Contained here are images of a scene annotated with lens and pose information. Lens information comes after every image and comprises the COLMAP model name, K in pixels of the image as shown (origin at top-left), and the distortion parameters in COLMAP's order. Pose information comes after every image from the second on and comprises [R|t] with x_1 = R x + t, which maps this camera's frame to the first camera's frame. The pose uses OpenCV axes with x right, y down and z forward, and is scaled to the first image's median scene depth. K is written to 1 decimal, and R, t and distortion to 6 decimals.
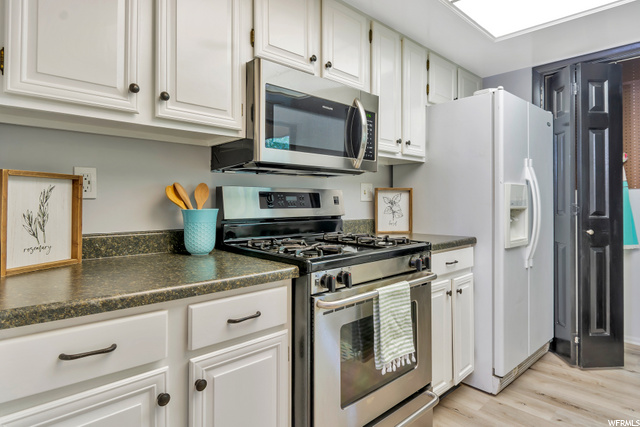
lens RADIAL K [[362.3, 0, 320.4], [0, 362.3, 199.6], [0, 0, 1]] dist [-0.003322, -0.000382]
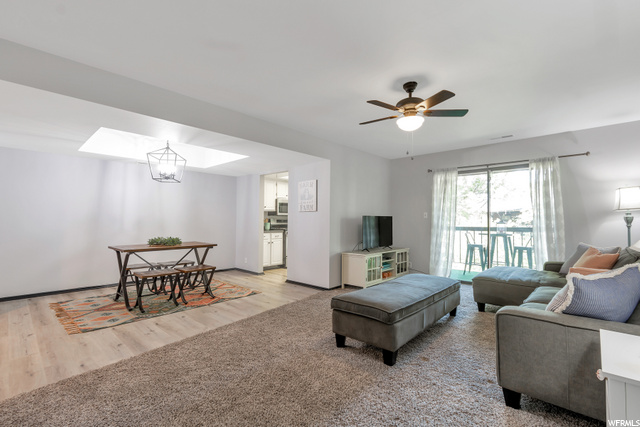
lens RADIAL K [[287.2, 0, 320.0], [0, 287.2, 213.5], [0, 0, 1]] dist [0.002177, 0.000309]
pose [[0.997616, 0.005168, 0.068814, 0.185019], [-0.003973, 0.999839, -0.017481, -0.042776], [-0.068893, 0.017165, 0.997476, -3.369998]]
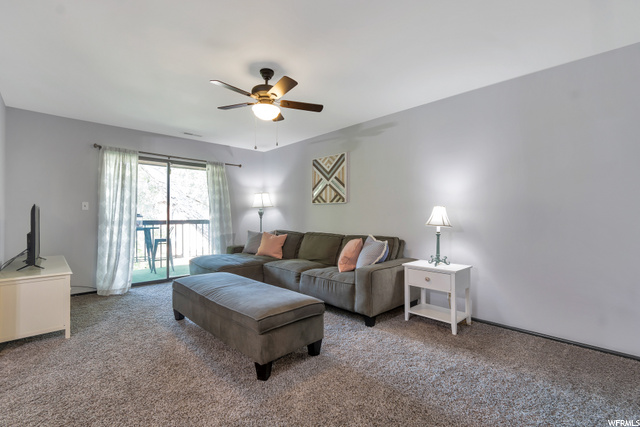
lens RADIAL K [[287.2, 0, 320.0], [0, 287.2, 213.5], [0, 0, 1]] dist [0.002177, 0.000309]
pose [[-0.004065, 0.006972, 0.999967, -0.757288], [-0.008918, 0.999936, -0.007008, -0.025147], [-0.999952, -0.008946, -0.004002, -2.070926]]
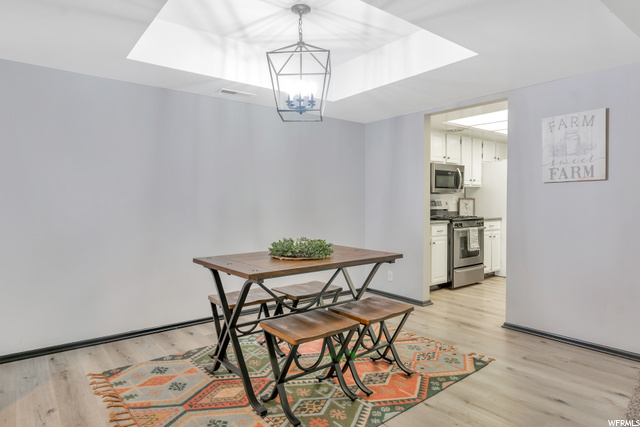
lens RADIAL K [[393.0, 0, 320.0], [0, 393.0, 213.5], [0, 0, 1]] dist [0.005572, 0.001308]
pose [[0.996574, -0.004177, -0.082604, -0.776689], [0.007098, 0.999359, 0.035100, -0.037871], [0.082405, -0.035566, 0.995964, -2.349992]]
